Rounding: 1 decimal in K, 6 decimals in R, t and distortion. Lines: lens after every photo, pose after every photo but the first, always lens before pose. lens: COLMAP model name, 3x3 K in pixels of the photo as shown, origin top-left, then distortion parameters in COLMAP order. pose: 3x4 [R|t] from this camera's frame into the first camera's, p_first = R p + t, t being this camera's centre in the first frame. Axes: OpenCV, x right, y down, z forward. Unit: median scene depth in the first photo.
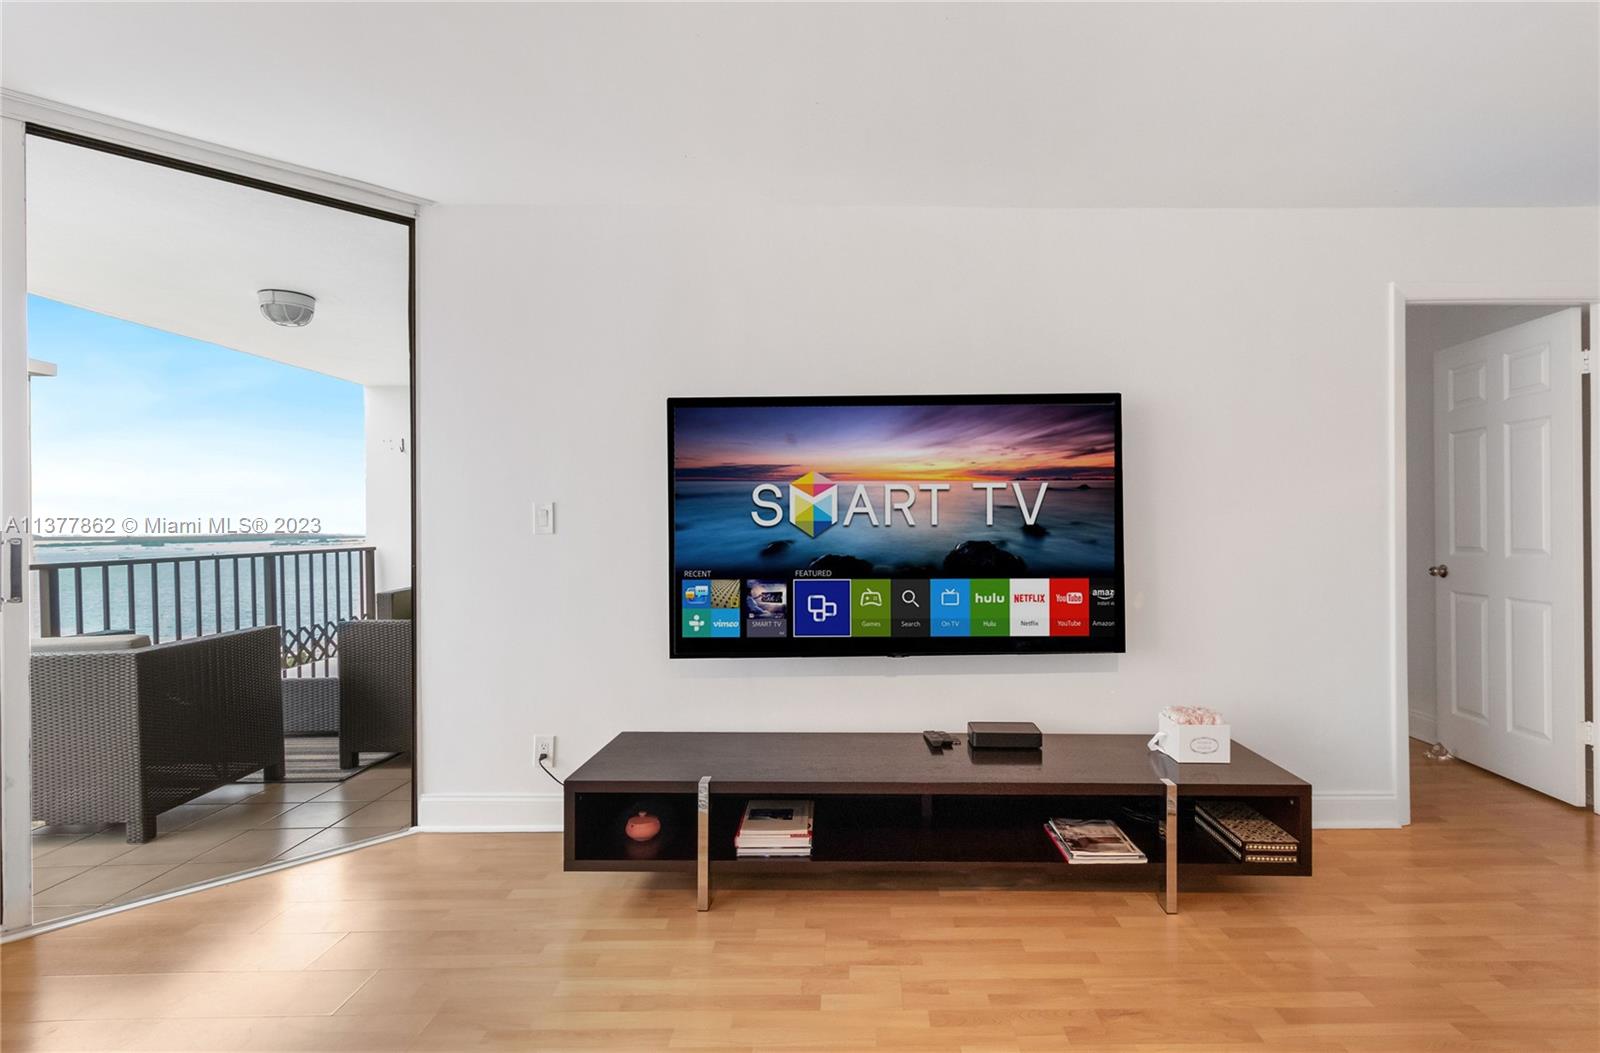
lens RADIAL K [[788.9, 0, 863.5], [0, 788.9, 527.1], [0, 0, 1]] dist [-0.000416, -0.000053]
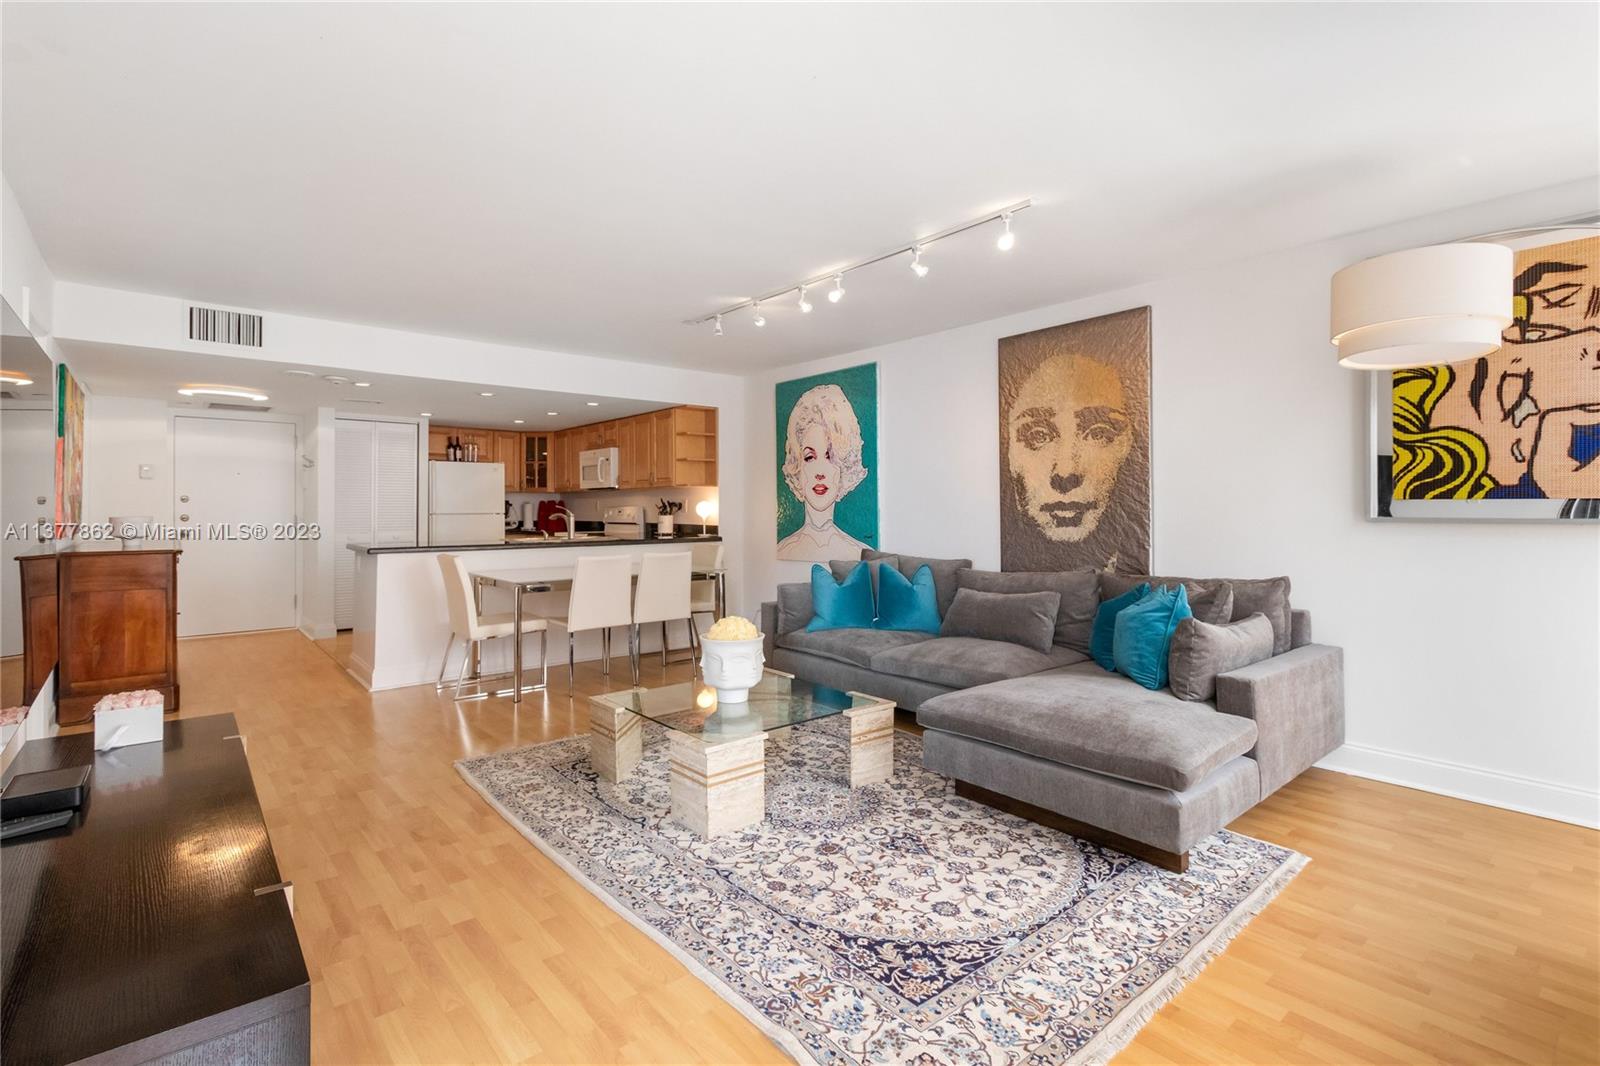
lens RADIAL K [[736.5, 0, 799.9], [0, 736.5, 502.9], [0, 0, 1]] dist [0.001987, 0.000142]
pose [[-0.640731, 0.010715, 0.767691, -0.959584], [0.004146, 0.999936, -0.010496, -0.003129], [-0.767755, -0.003542, -0.640734, 1.038069]]
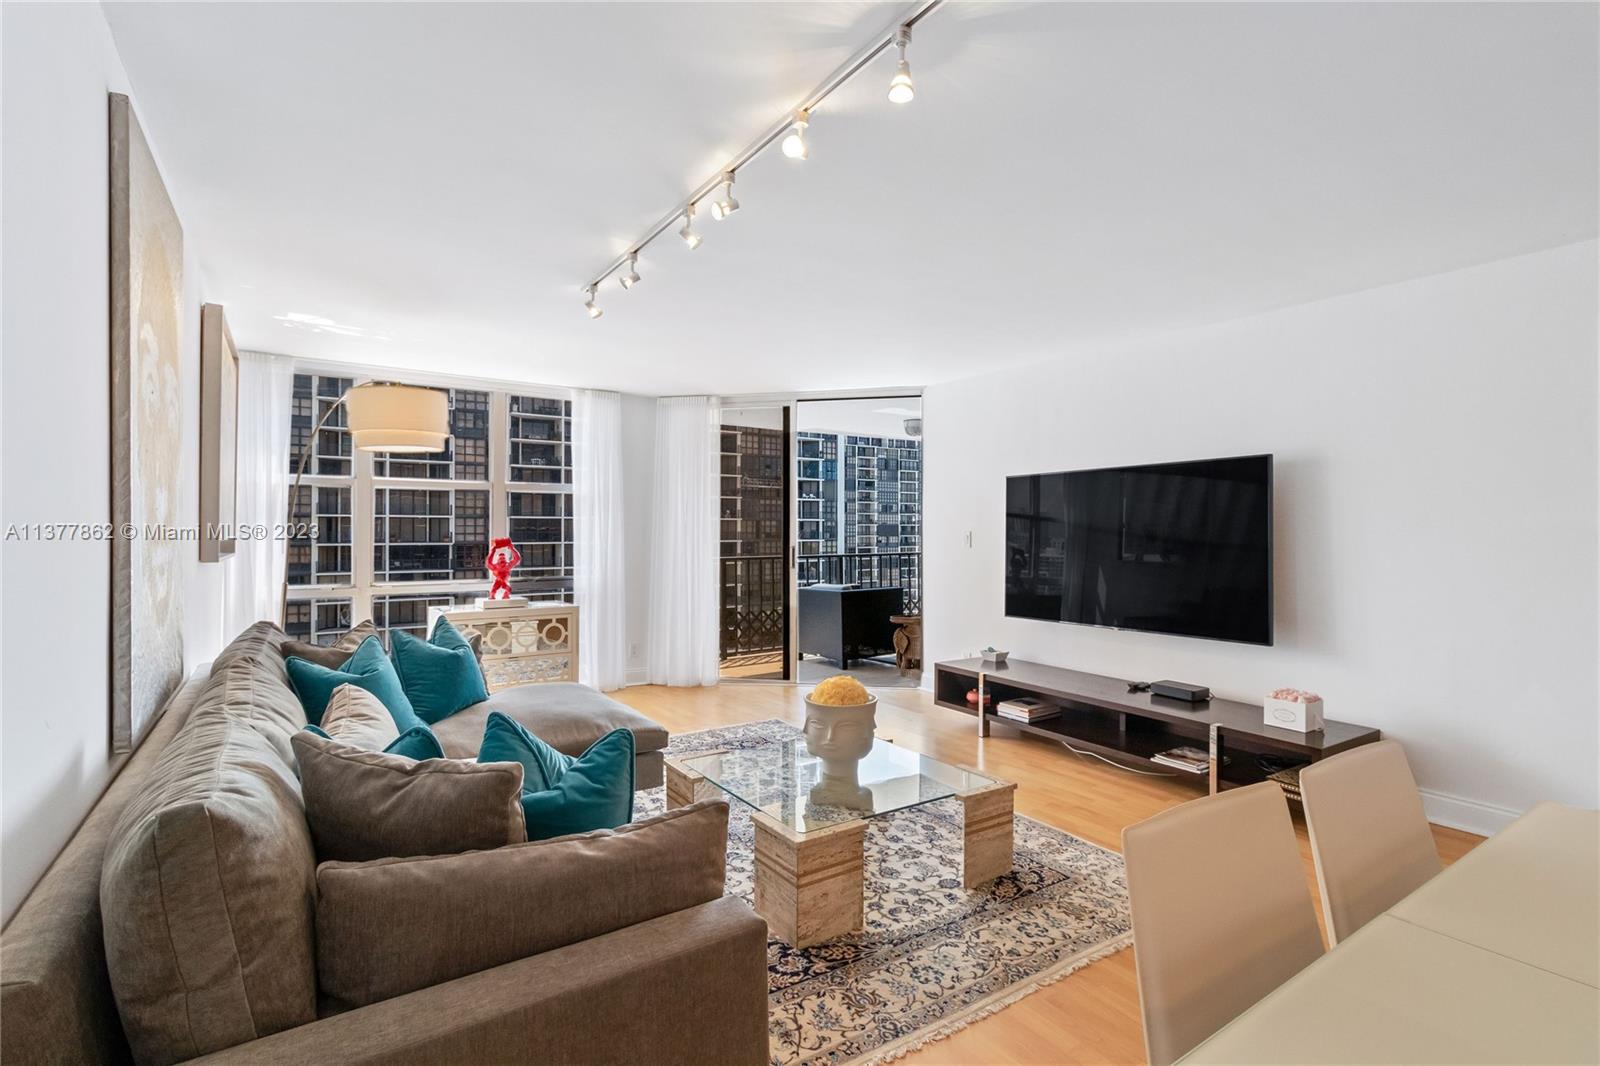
lens RADIAL K [[762.4, 0, 786.3], [0, 762.4, 527.1], [0, 0, 1]] dist [0.000733, 0.000075]
pose [[0.539286, -0.000144, -0.842123, 1.139615], [-0.004042, 0.999988, -0.002759, -0.044299], [0.842113, 0.004891, 0.539279, -0.464914]]
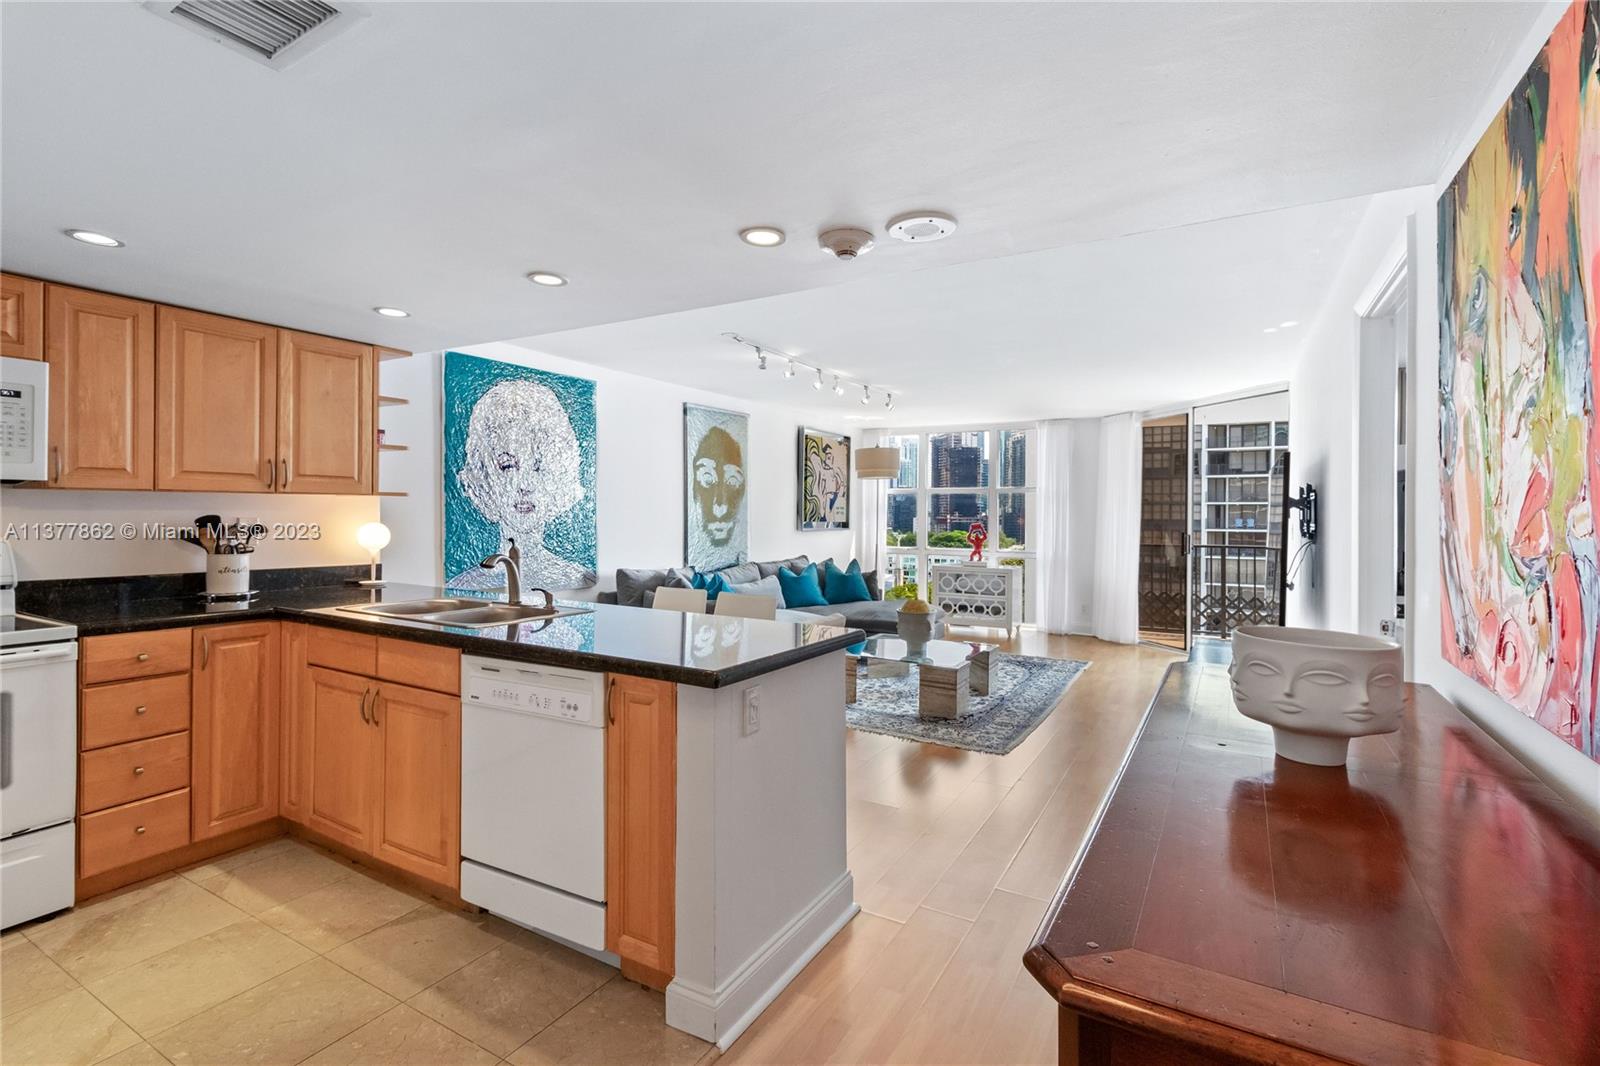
lens RADIAL K [[739.1, 0, 793.2], [0, 739.1, 513.6], [0, 0, 1]] dist [0.013689, -0.000031]
pose [[-0.523979, 0.000218, -0.851731, 2.246119], [-0.008184, 0.999953, 0.005291, -0.072711], [0.851692, 0.009742, -0.523952, 1.107883]]
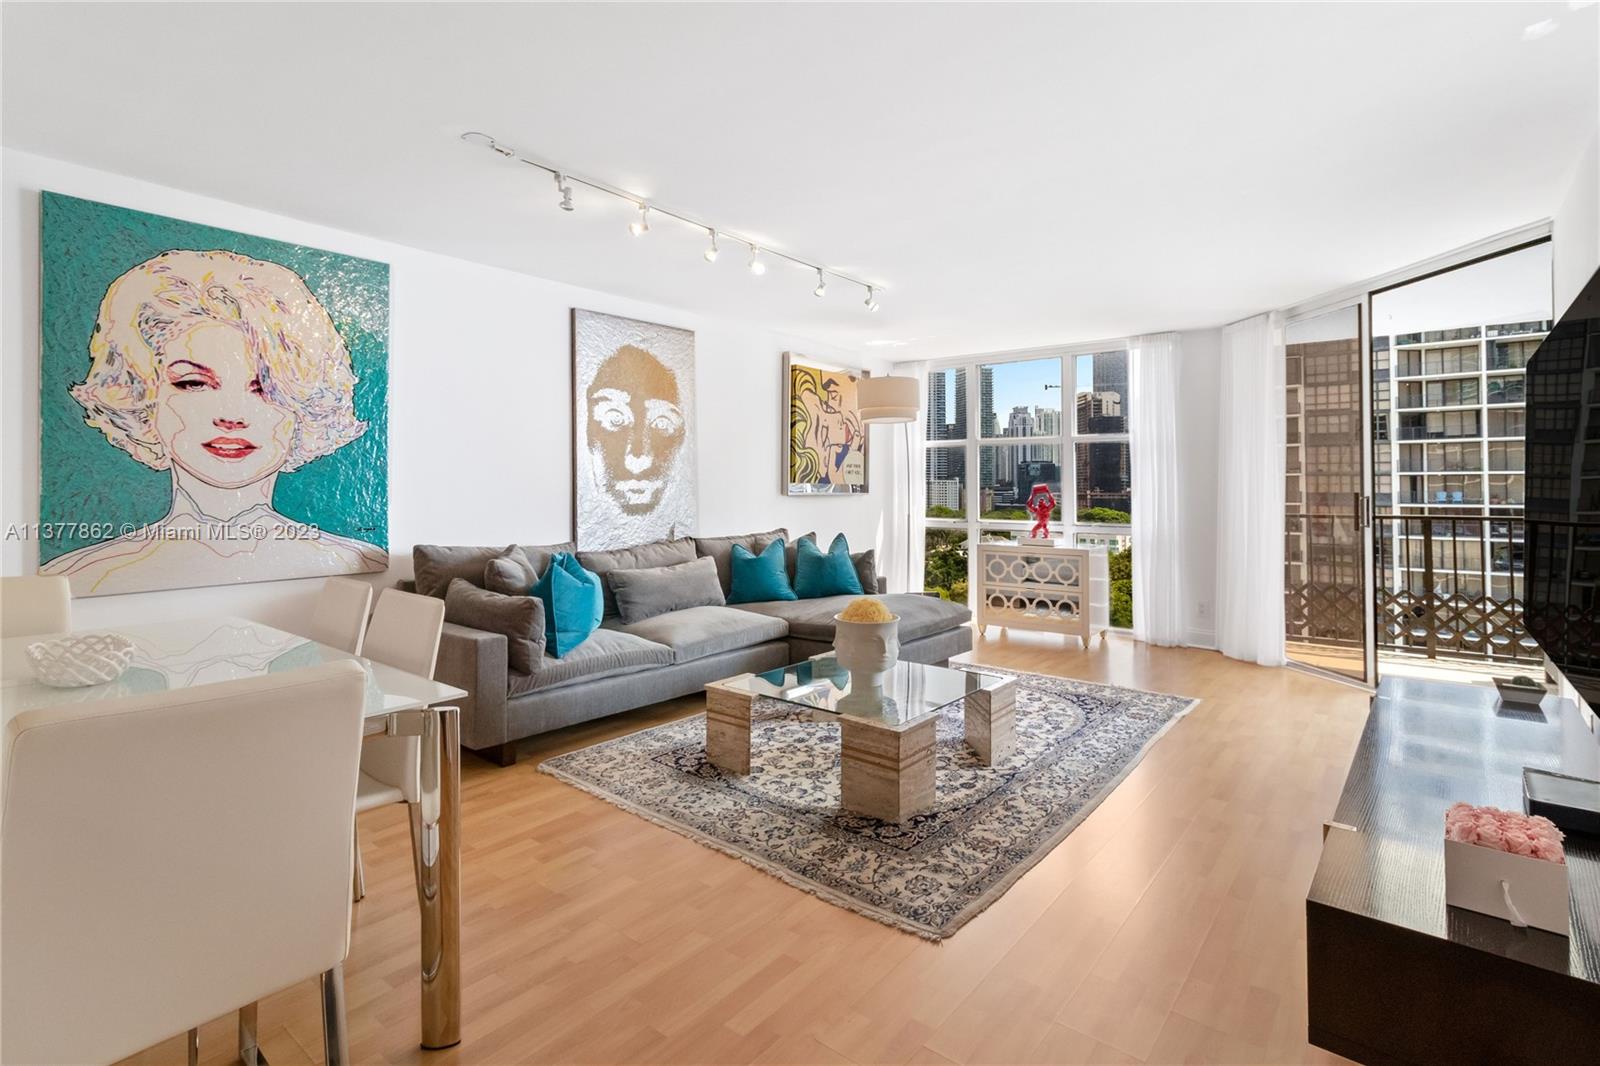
lens RADIAL K [[765.8, 0, 809.2], [0, 765.8, 470.2], [0, 0, 1]] dist [0.010656, -0.000404]
pose [[-0.641578, -0.017749, -0.766852, 1.281154], [-0.003084, 0.999784, -0.020560, -0.008950], [0.767051, -0.010826, -0.641494, 1.069350]]
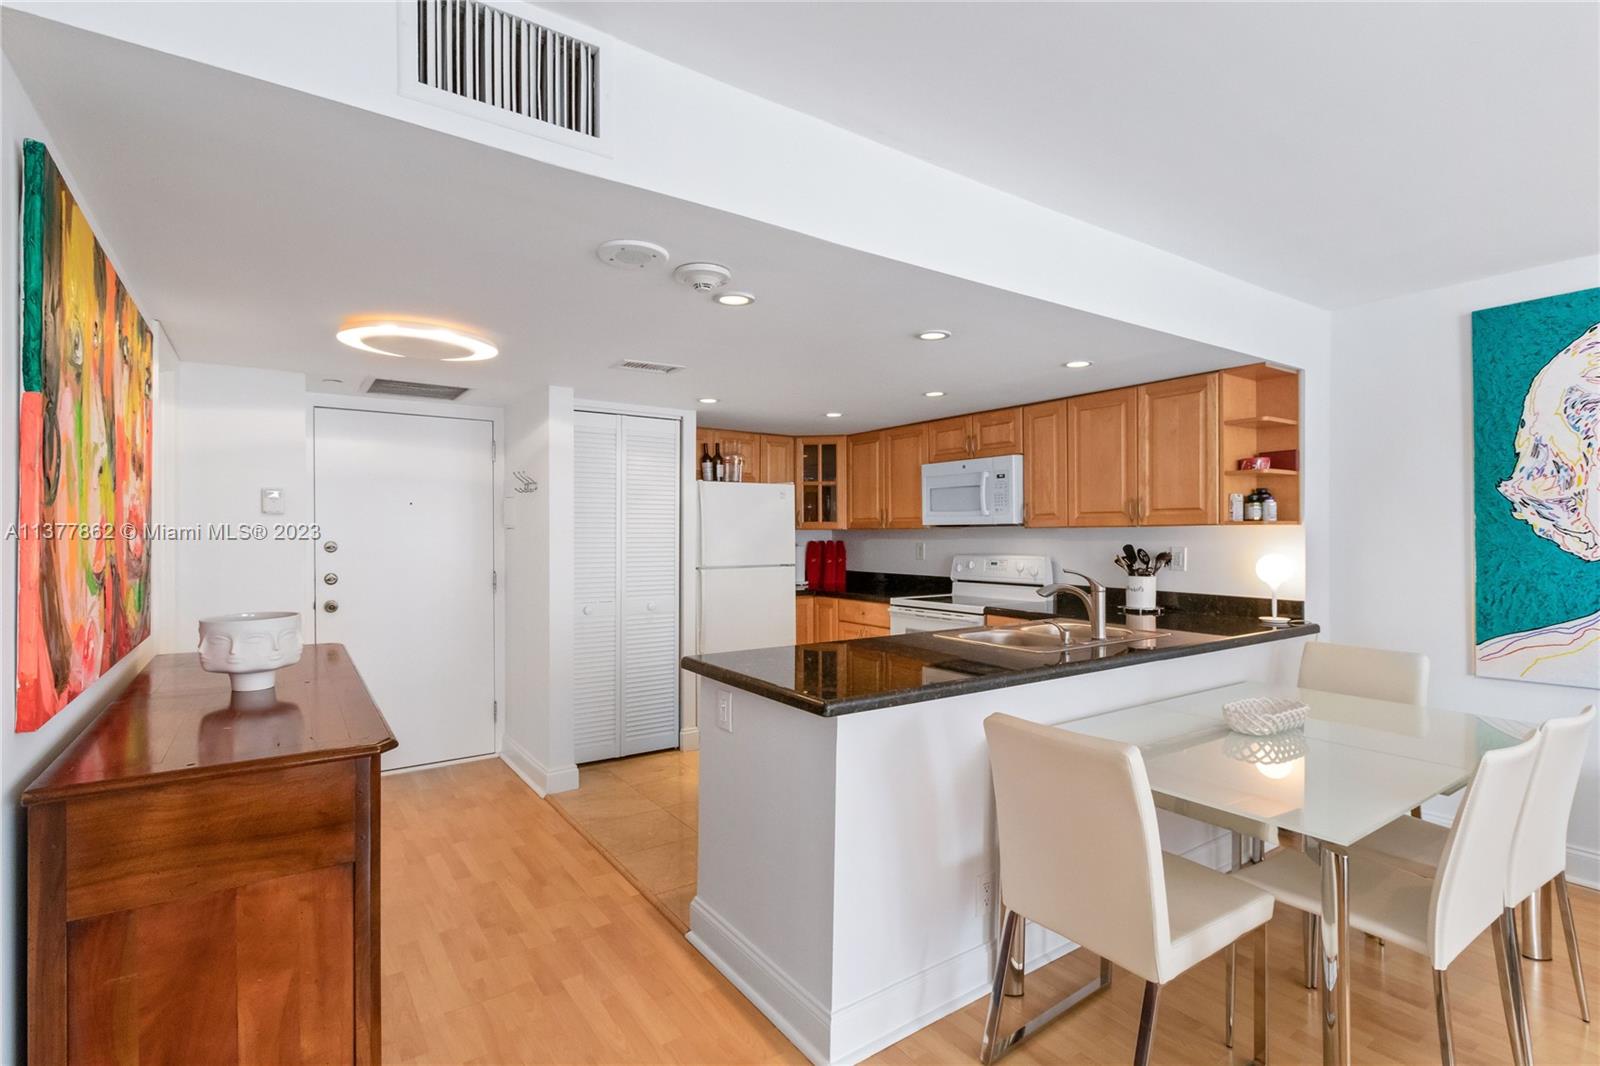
lens RADIAL K [[757.7, 0, 798.5], [0, 757.7, 537.6], [0, 0, 1]] dist [0.003152, 0.000763]
pose [[-0.555519, 0.001317, 0.831503, 0.684615], [0.004537, 0.999989, 0.001447, -0.076035], [-0.831491, 0.004576, -0.555519, 1.109817]]
